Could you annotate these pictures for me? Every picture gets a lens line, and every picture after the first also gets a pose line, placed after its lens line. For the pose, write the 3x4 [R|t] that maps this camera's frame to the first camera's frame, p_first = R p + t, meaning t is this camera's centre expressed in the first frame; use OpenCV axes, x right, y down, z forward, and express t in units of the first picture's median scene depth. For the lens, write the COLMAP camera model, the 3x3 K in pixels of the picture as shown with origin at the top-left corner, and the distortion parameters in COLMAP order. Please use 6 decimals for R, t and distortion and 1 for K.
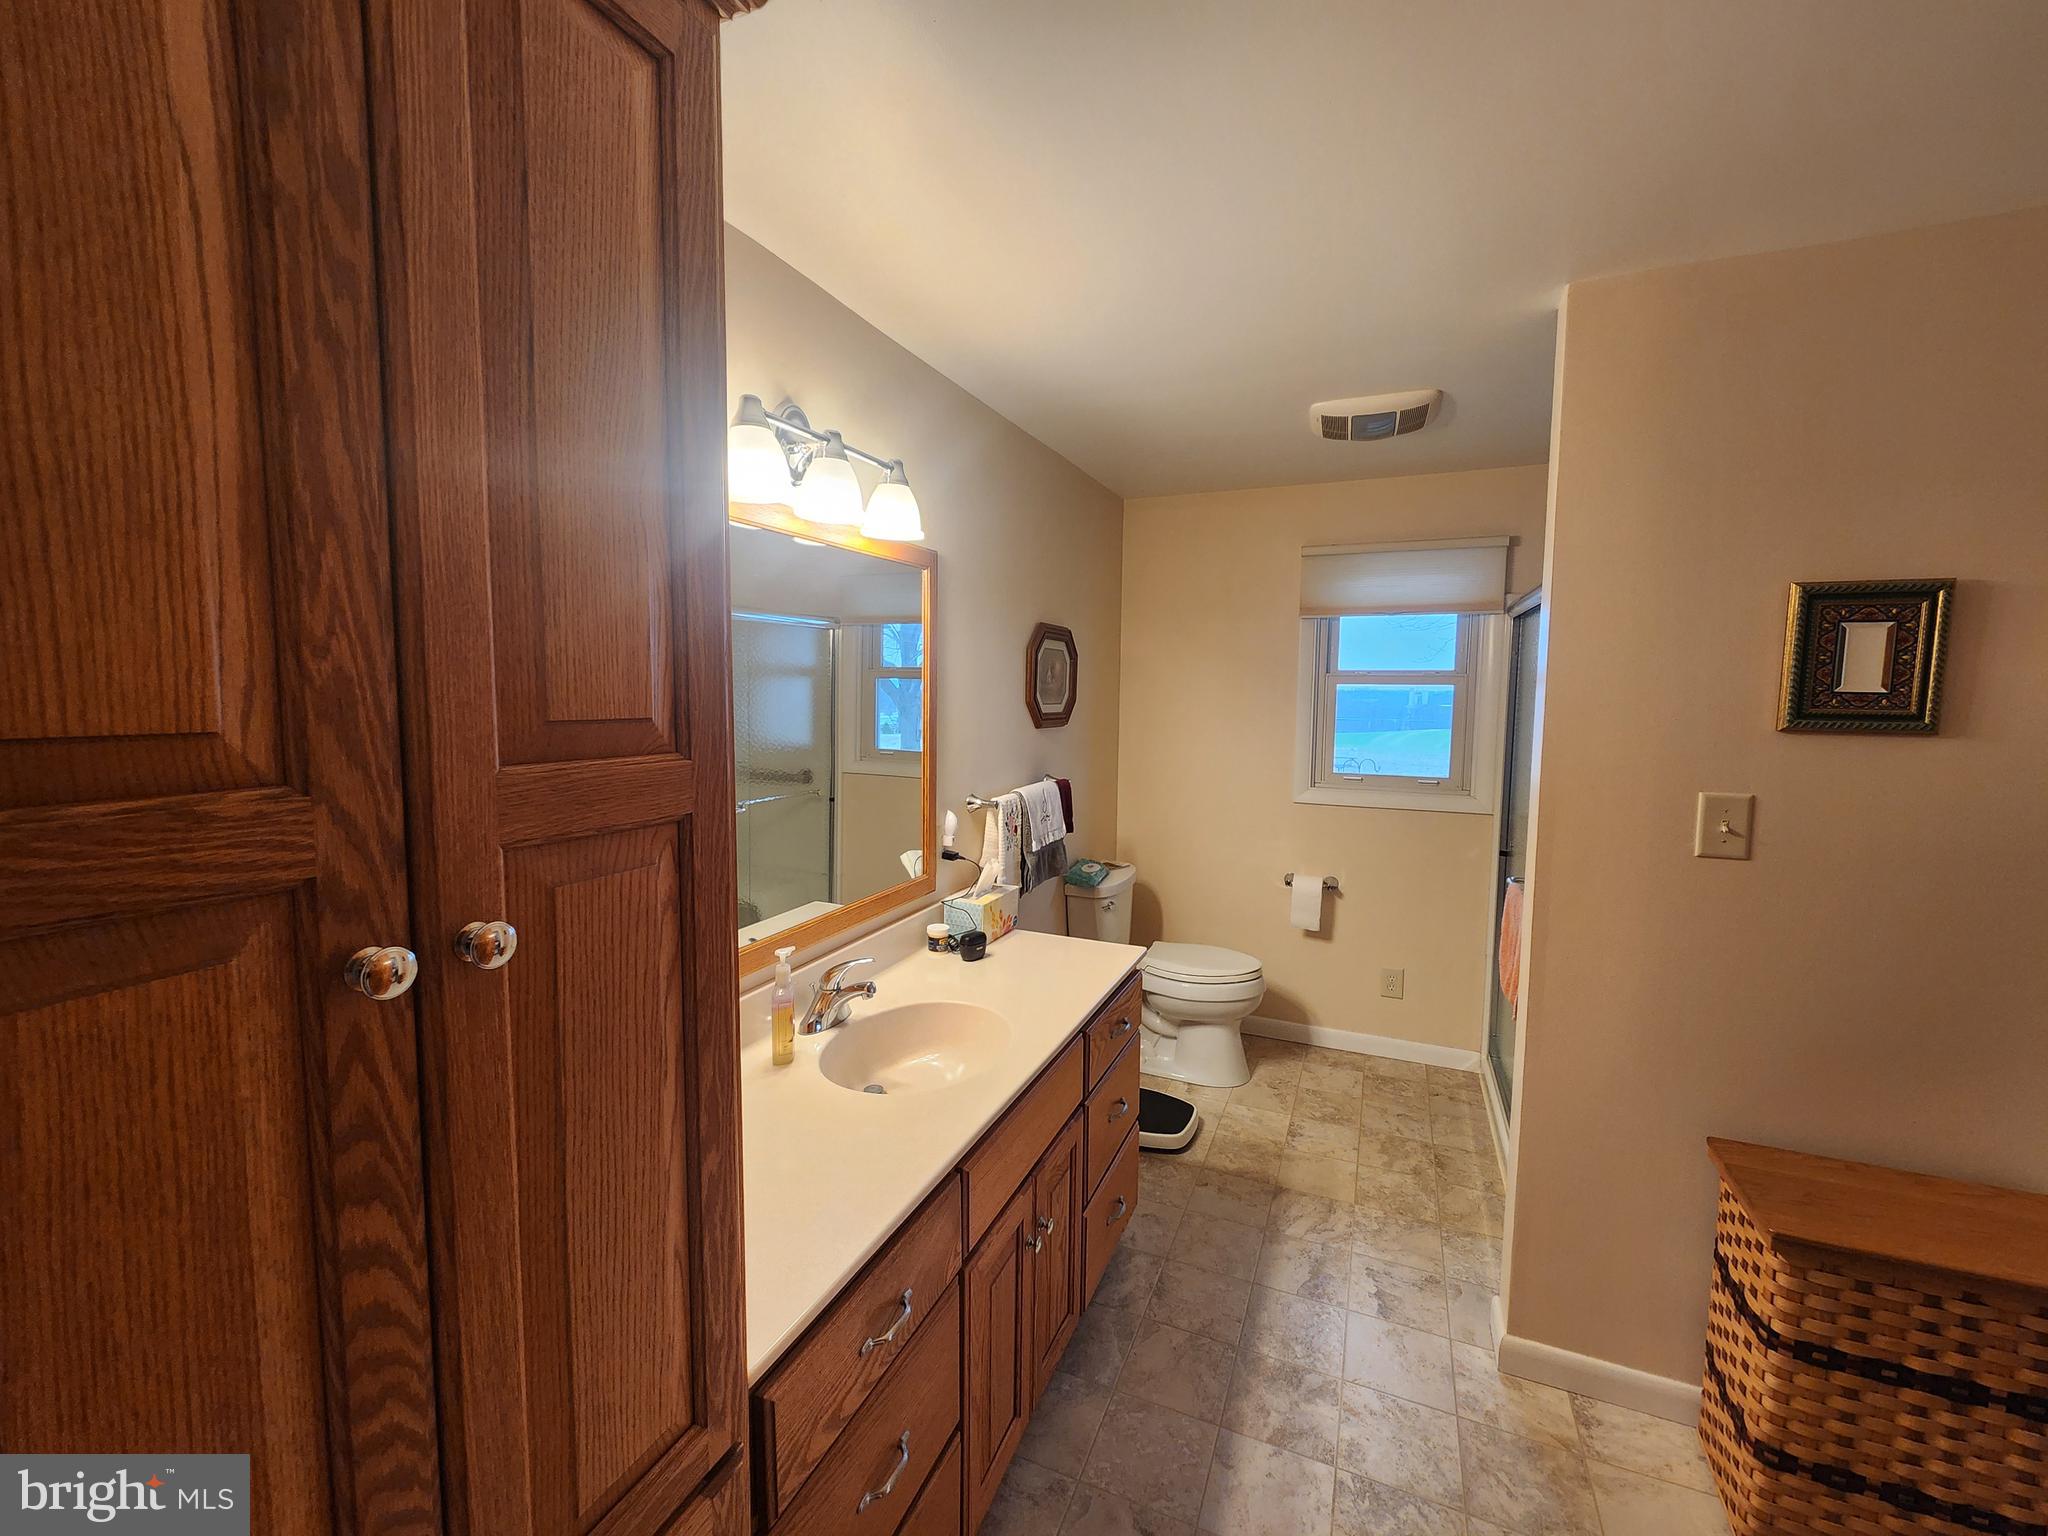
lens RADIAL K [[836.4, 0, 1025.9], [0, 836.4, 762.7], [0, 0, 1]] dist [-0.003375, 0.000519]
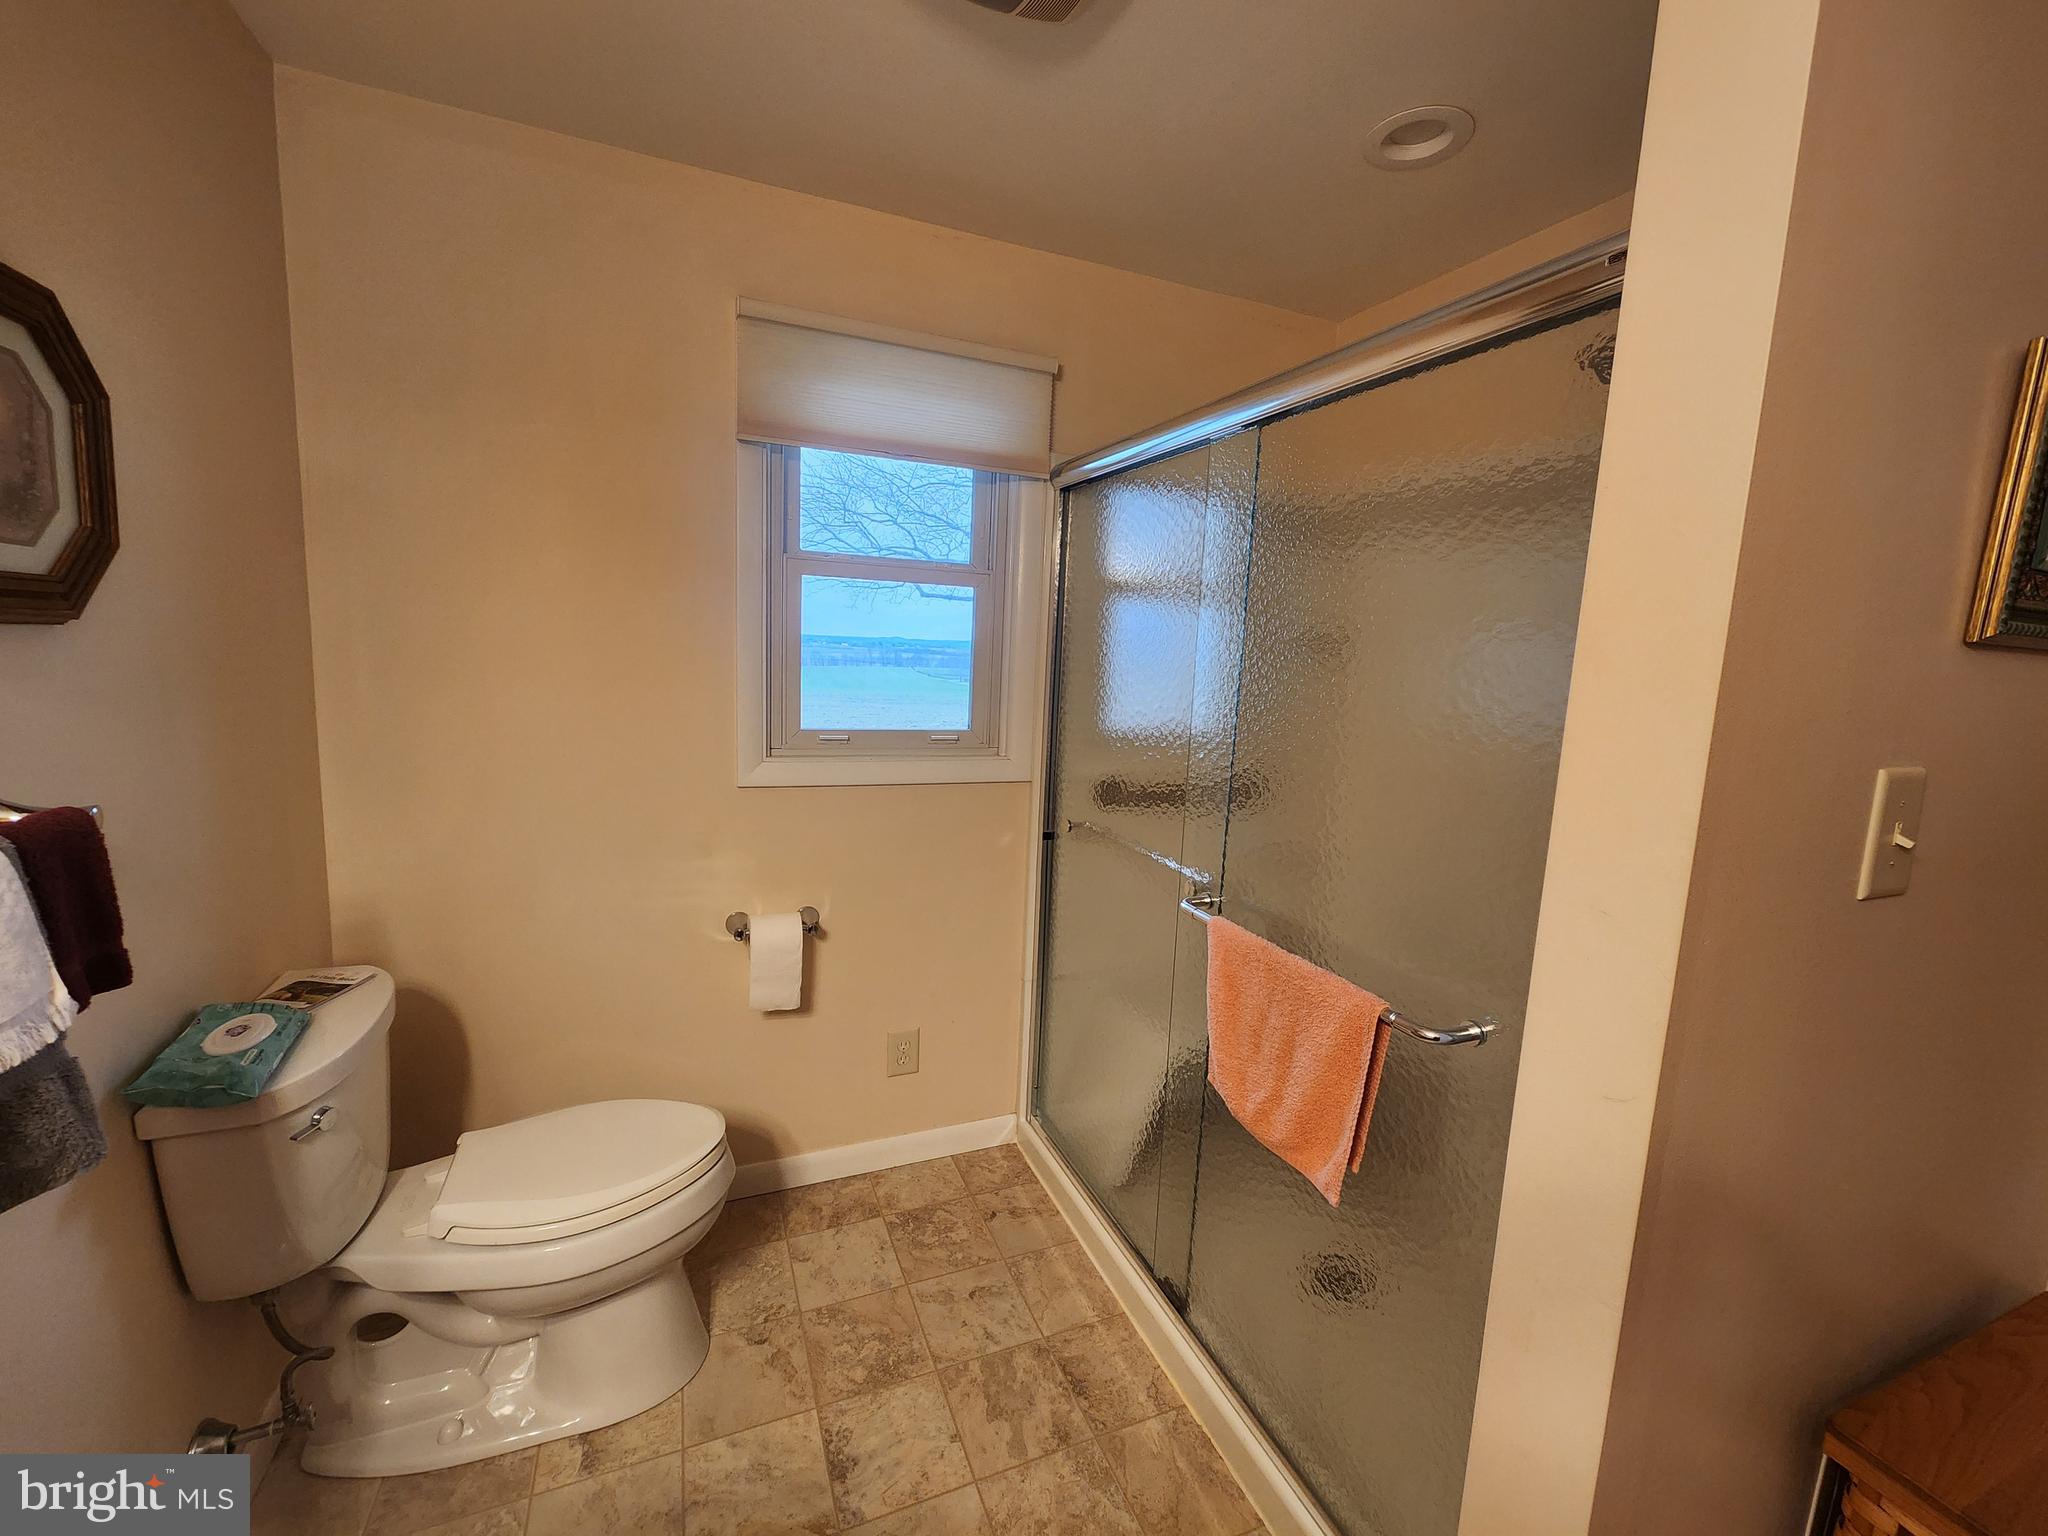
lens RADIAL K [[836.4, 0, 1031.4], [0, 836.4, 764.8], [0, 0, 1]] dist [-0.003375, 0.000519]
pose [[0.691007, -0.076225, 0.718818, 0.128529], [0.022308, 0.996200, 0.084194, -0.017887], [-0.722504, -0.042143, 0.690081, 1.027970]]
